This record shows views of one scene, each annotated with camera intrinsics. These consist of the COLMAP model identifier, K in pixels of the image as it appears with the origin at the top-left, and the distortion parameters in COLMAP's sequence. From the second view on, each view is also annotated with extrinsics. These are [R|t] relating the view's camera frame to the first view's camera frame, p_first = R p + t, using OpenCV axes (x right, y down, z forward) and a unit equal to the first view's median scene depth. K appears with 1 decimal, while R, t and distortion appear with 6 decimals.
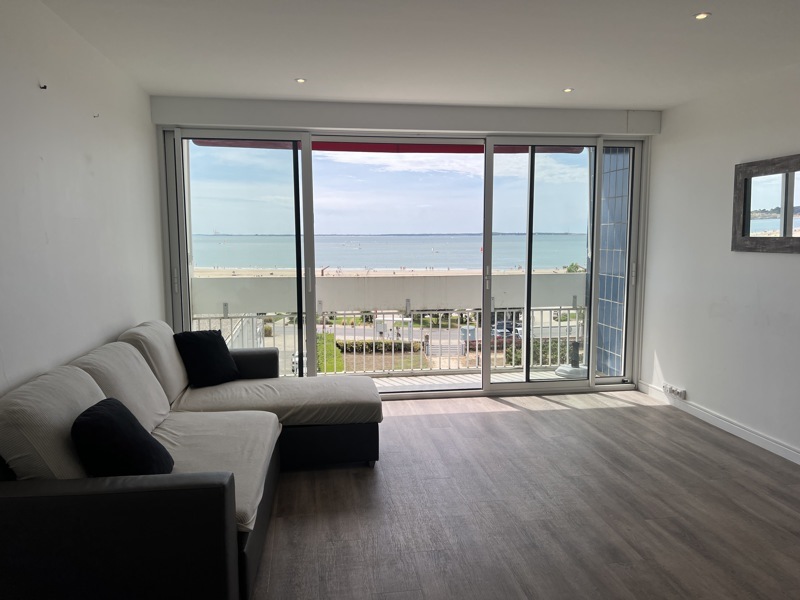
lens RADIAL K [[602.4, 0, 399.2], [0, 602.4, 303.9], [0, 0, 1]] dist [0.000151, -0.000044]
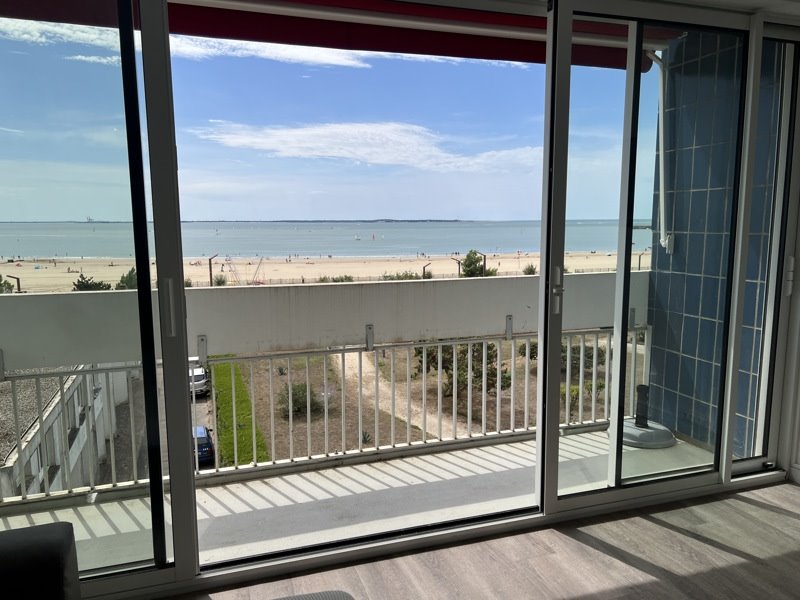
lens RADIAL K [[602.4, 0, 399.2], [0, 602.4, 303.9], [0, 0, 1]] dist [0.000151, -0.000044]
pose [[0.984445, -0.022638, 0.174231, -0.061886], [0.018904, 0.999555, 0.023062, -0.044467], [-0.174675, -0.019409, 0.984435, 0.522143]]
